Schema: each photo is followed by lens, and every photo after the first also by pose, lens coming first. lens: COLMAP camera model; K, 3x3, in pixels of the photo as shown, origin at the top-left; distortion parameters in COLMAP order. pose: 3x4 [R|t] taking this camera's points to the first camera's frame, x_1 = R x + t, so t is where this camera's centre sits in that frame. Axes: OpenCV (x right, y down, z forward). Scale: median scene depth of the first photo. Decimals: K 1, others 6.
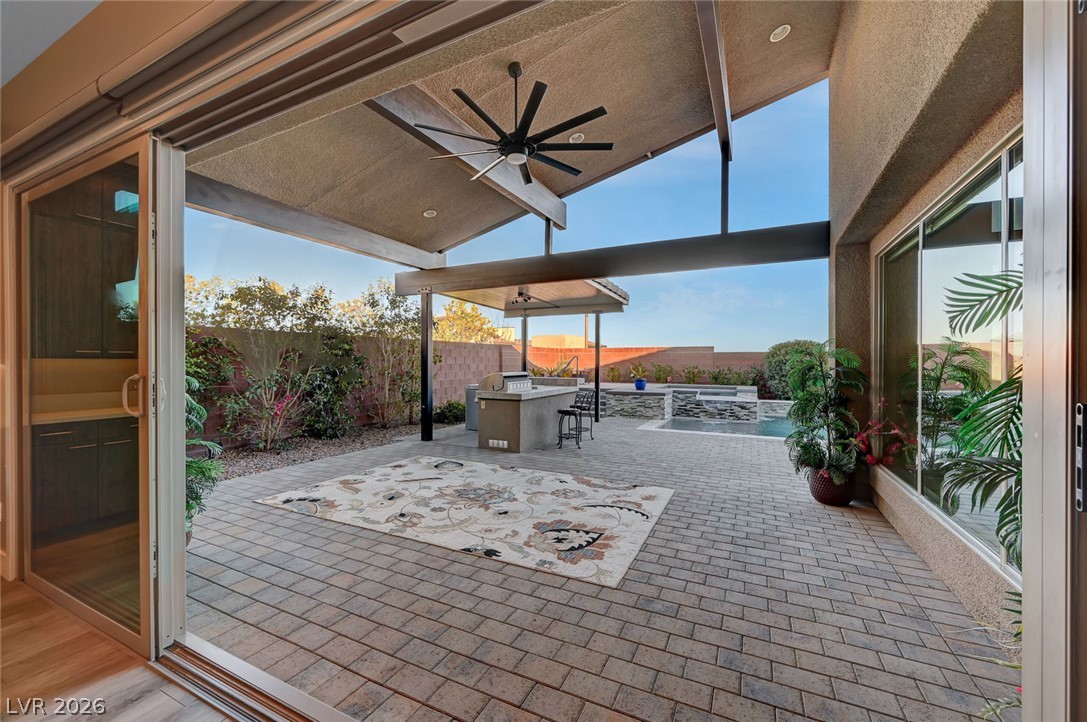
lens RADIAL K [[426.2, 0, 542.5], [0, 426.2, 362.8], [0, 0, 1]] dist [0.001256, 0.000269]
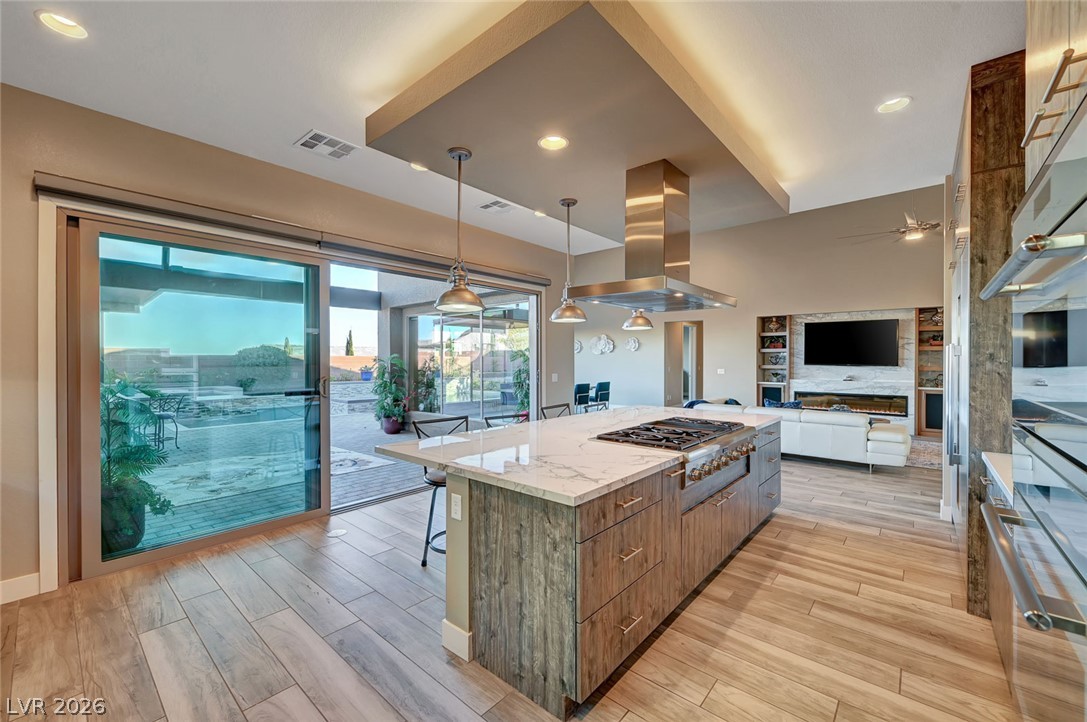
lens RADIAL K [[426.2, 0, 543.8], [0, 426.2, 361.6], [0, 0, 1]] dist [0.001256, 0.000269]
pose [[0.237102, -0.005159, 0.971471, -1.038836], [0.005780, 0.999976, 0.003900, -0.020447], [-0.971468, 0.004690, 0.237126, -0.192419]]
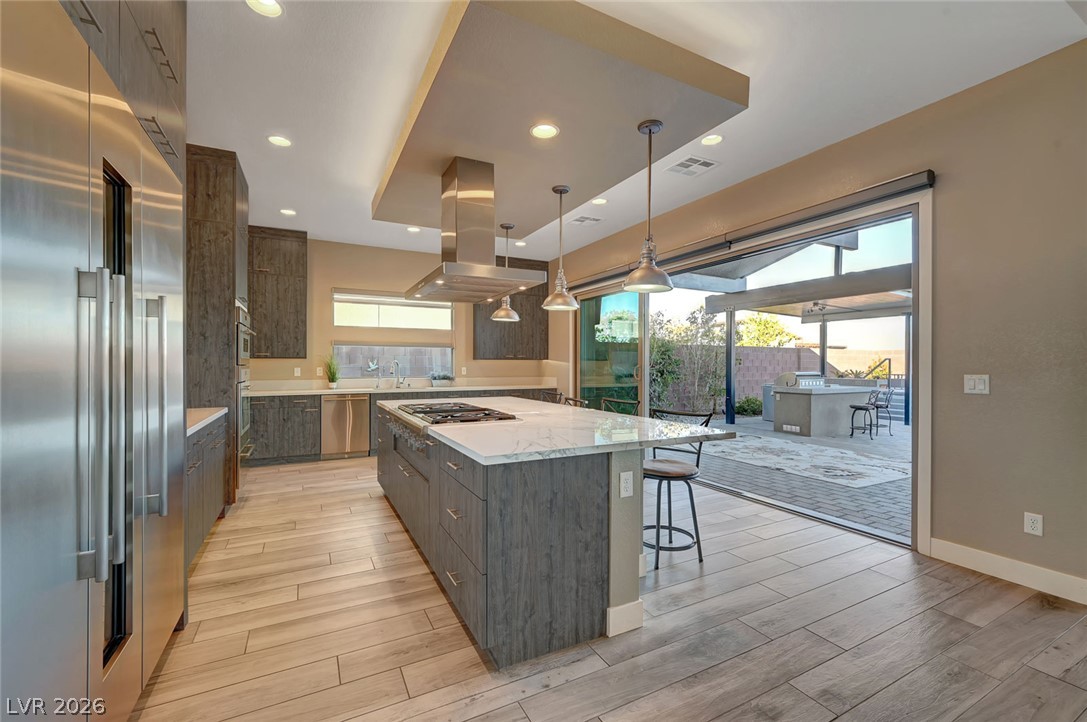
lens RADIAL K [[468.0, 0, 544.7], [0, 468.0, 367.1], [0, 0, 1]] dist [0.000106, 0.000104]
pose [[0.818916, 0.003023, -0.573905, 0.122723], [-0.003684, 0.999993, 0.000011, 0.015325], [0.573901, 0.002106, 0.818922, -0.730280]]
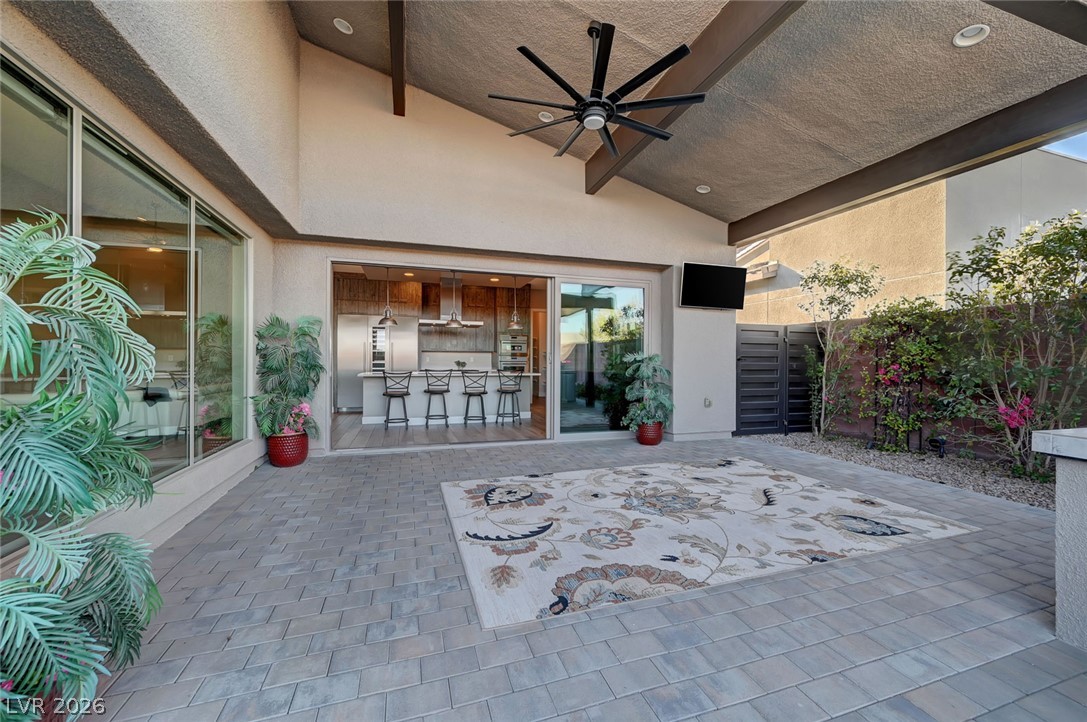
lens RADIAL K [[426.2, 0, 547.8], [0, 426.2, 359.3], [0, 0, 1]] dist [0.001256, 0.000269]
pose [[-0.707743, -0.006568, -0.706439, 0.552058], [-0.009398, 0.999956, 0.000118, 0.033835], [0.706407, 0.006723, -0.707774, 1.313115]]
